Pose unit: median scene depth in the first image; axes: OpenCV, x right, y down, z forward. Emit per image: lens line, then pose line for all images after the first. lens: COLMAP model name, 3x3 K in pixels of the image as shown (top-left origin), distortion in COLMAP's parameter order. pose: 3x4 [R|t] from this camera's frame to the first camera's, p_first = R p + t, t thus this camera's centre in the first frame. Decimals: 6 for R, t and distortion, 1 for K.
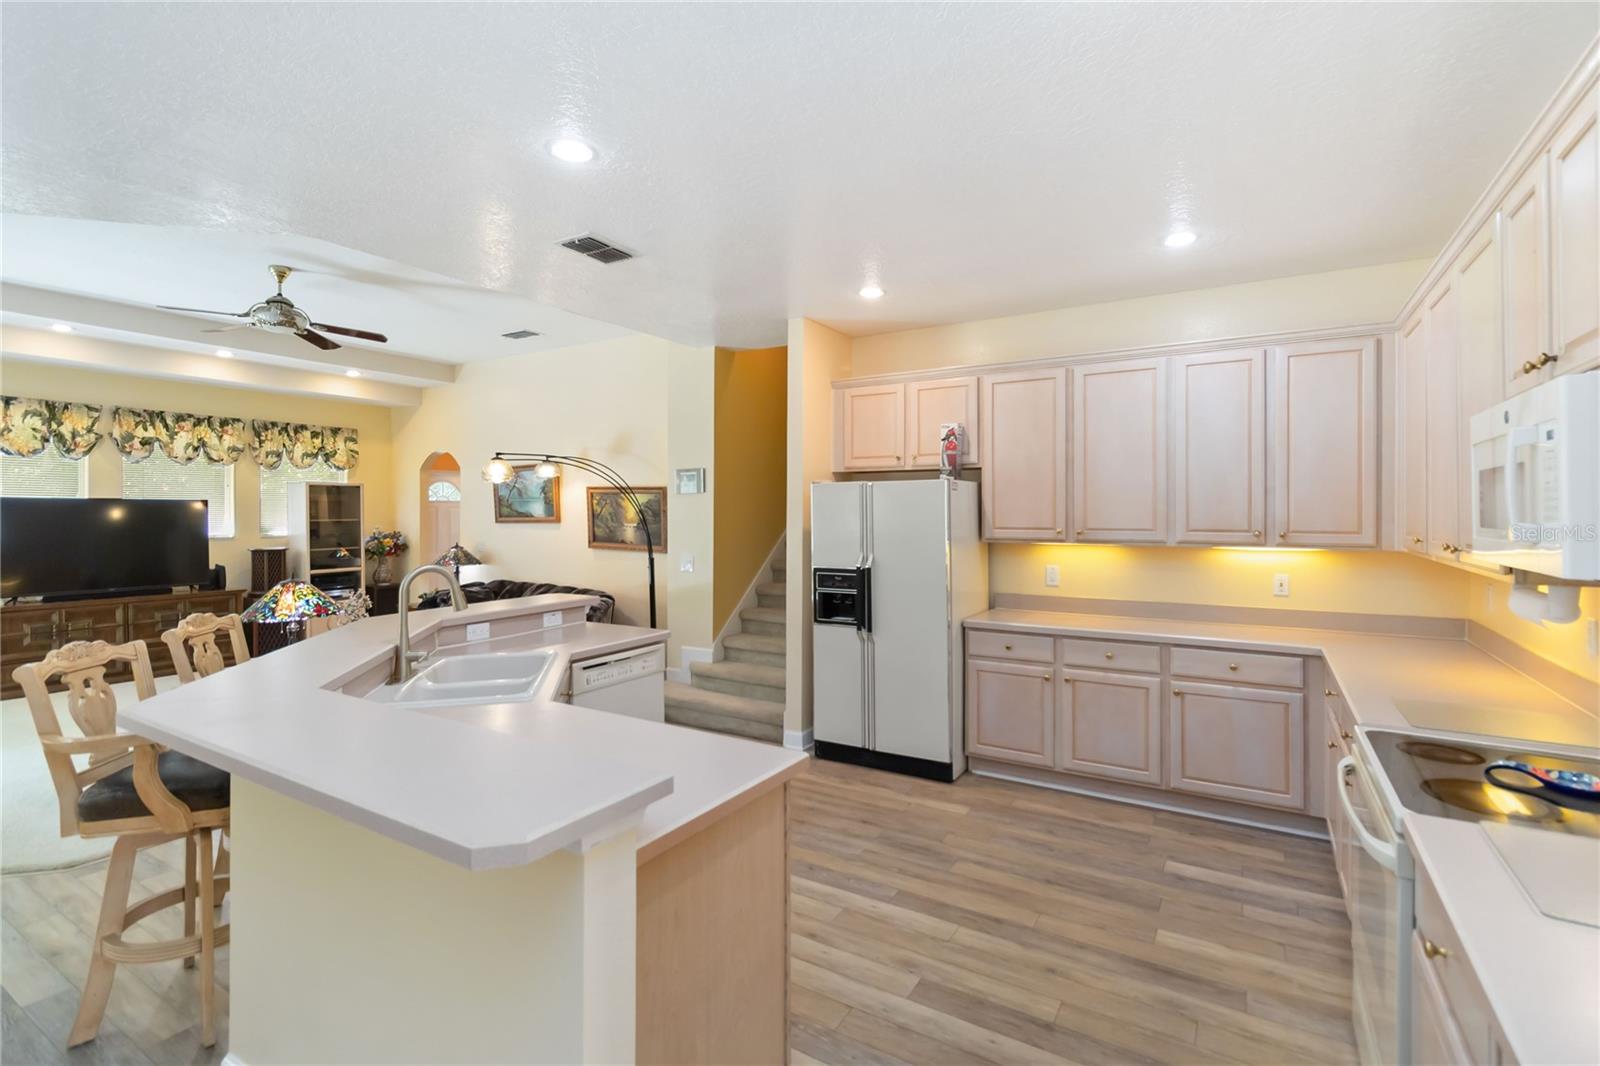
lens RADIAL K [[739.0, 0, 803.6], [0, 739.0, 514.1], [0, 0, 1]] dist [-0.001342, 0.001604]
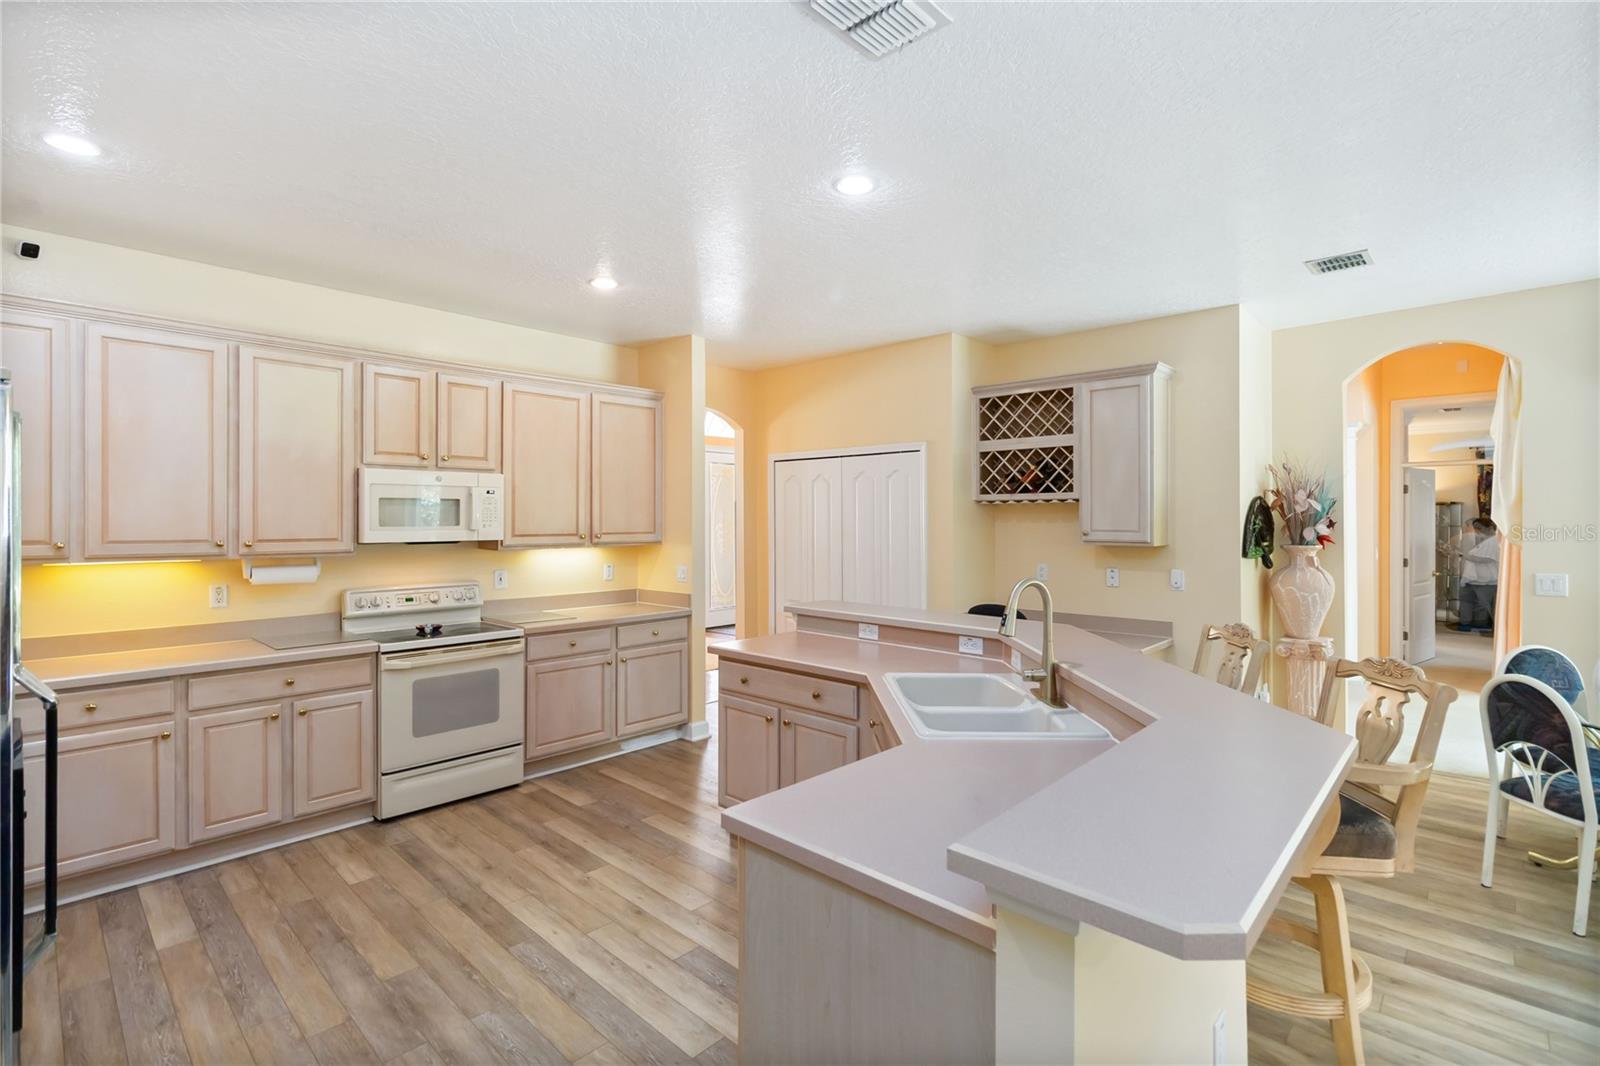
lens RADIAL K [[739.0, 0, 797.1], [0, 739.0, 519.2], [0, 0, 1]] dist [-0.001342, 0.001604]
pose [[-0.977801, 0.000503, 0.209534, -0.185960], [0.000621, 1.000000, 0.000499, -0.000785], [-0.209533, 0.000619, -0.977801, 0.847889]]
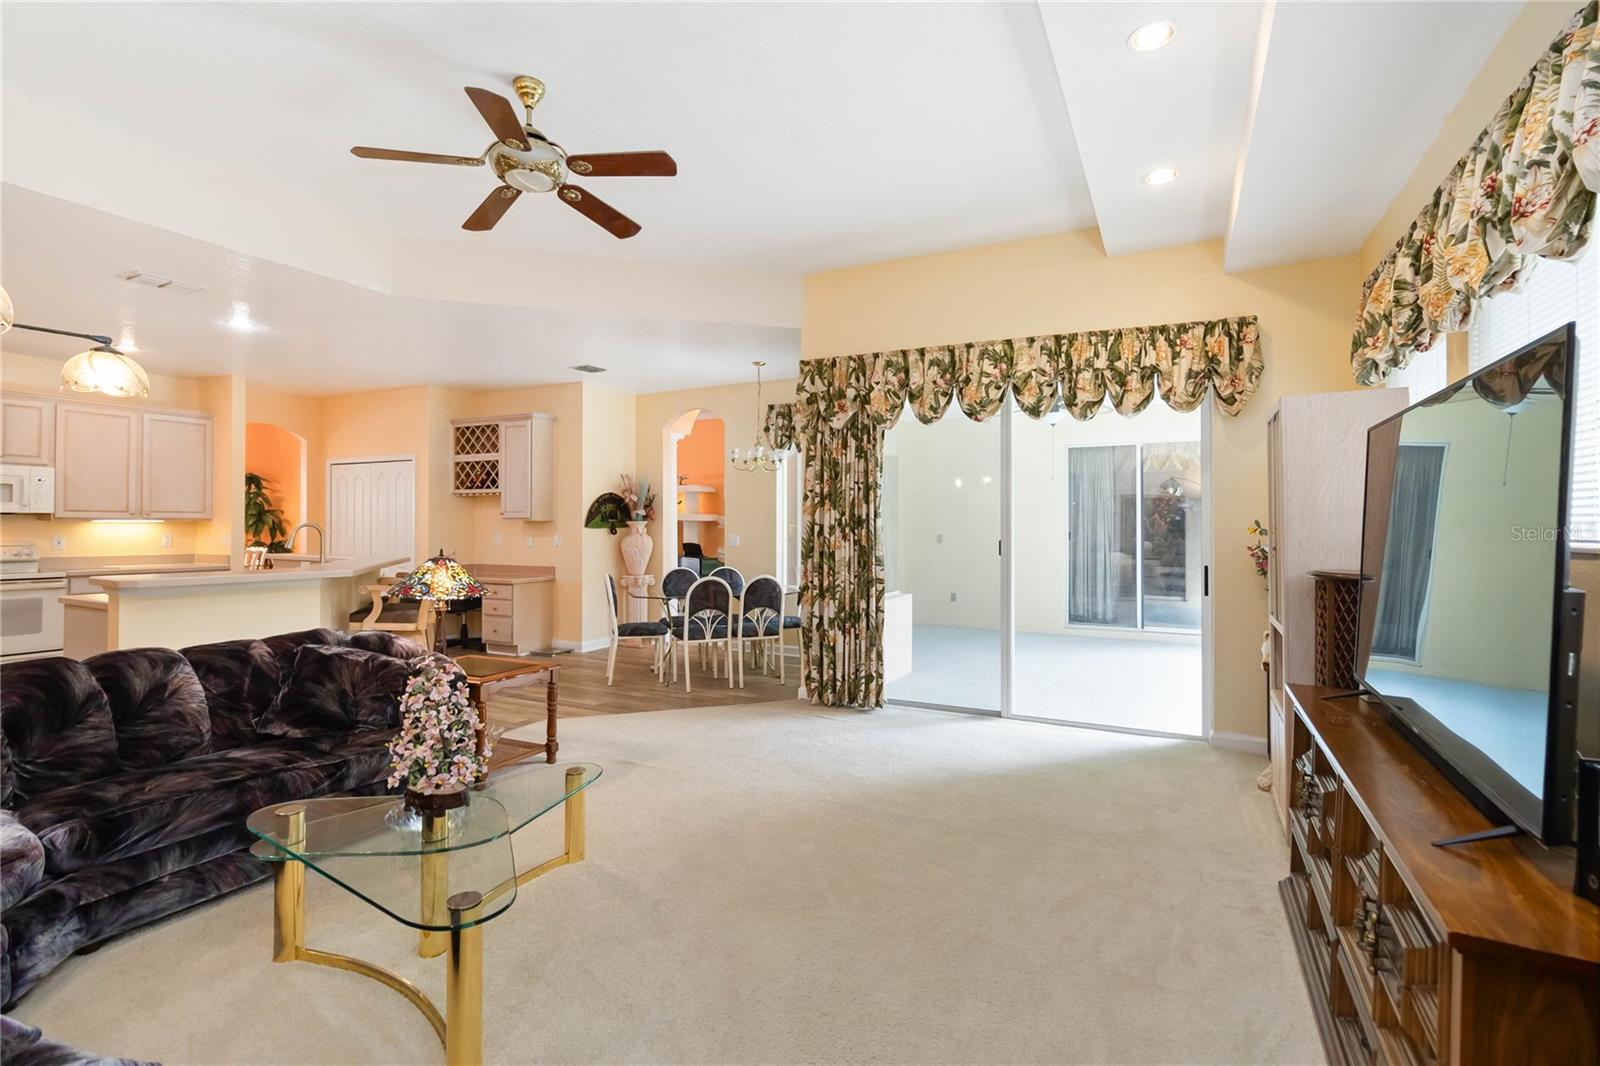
lens RADIAL K [[739.0, 0, 808.0], [0, 739.0, 524.4], [0, 0, 1]] dist [-0.001342, 0.001604]
pose [[-0.996187, -0.002865, -0.087197, -0.710608], [-0.002690, 0.999994, -0.002130, 0.033695], [0.087202, -0.001887, -0.996189, 1.325959]]
